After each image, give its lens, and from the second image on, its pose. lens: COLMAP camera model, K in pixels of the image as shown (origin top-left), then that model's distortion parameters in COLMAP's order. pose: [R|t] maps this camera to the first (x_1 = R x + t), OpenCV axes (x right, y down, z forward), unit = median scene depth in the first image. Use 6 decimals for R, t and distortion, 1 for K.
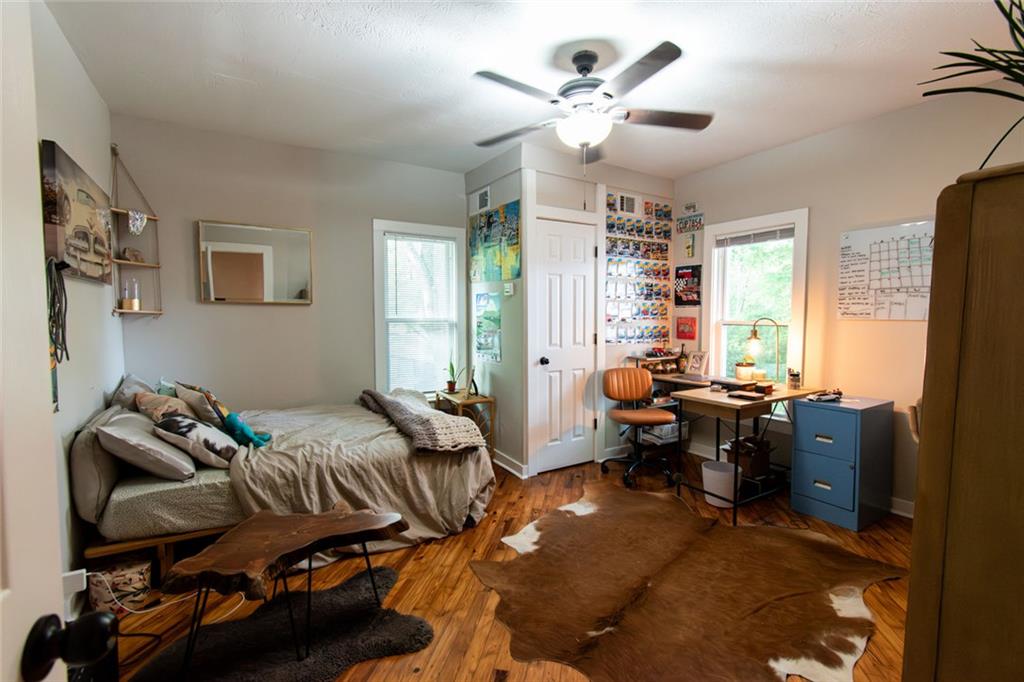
lens RADIAL K [[453.9, 0, 522.5], [0, 453.9, 341.3], [0, 0, 1]] dist [0.007892, -0.000802]
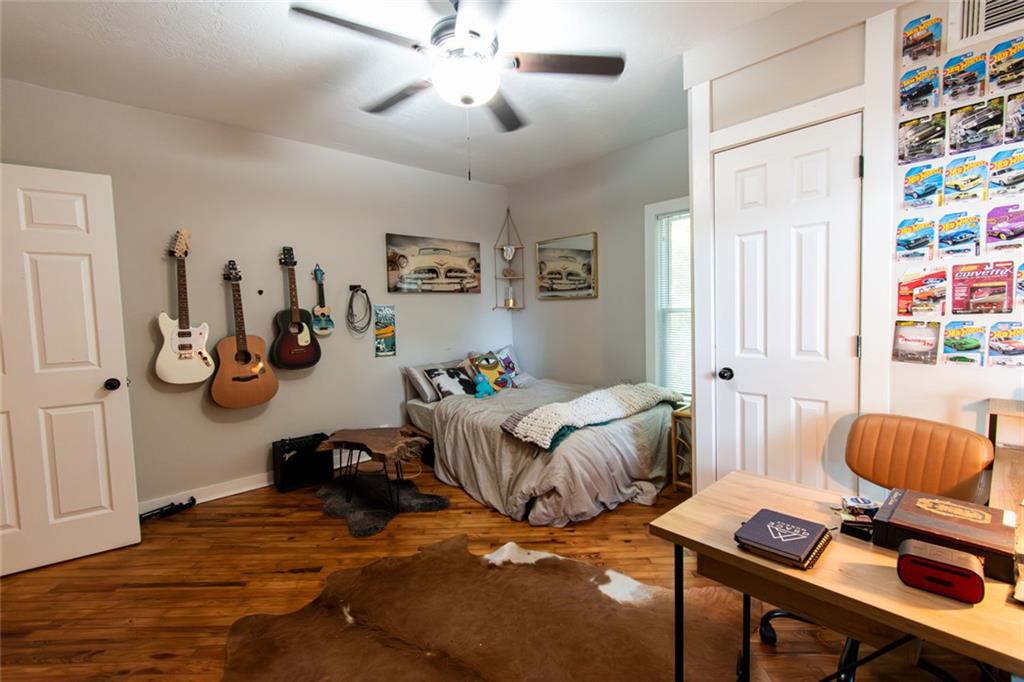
lens RADIAL K [[453.9, 0, 522.5], [0, 453.9, 341.3], [0, 0, 1]] dist [0.007892, -0.000802]
pose [[0.188858, 0.062966, -0.979984, 0.663887], [-0.030791, 0.997831, 0.058178, -0.033038], [0.981521, 0.019187, 0.190388, 0.637527]]
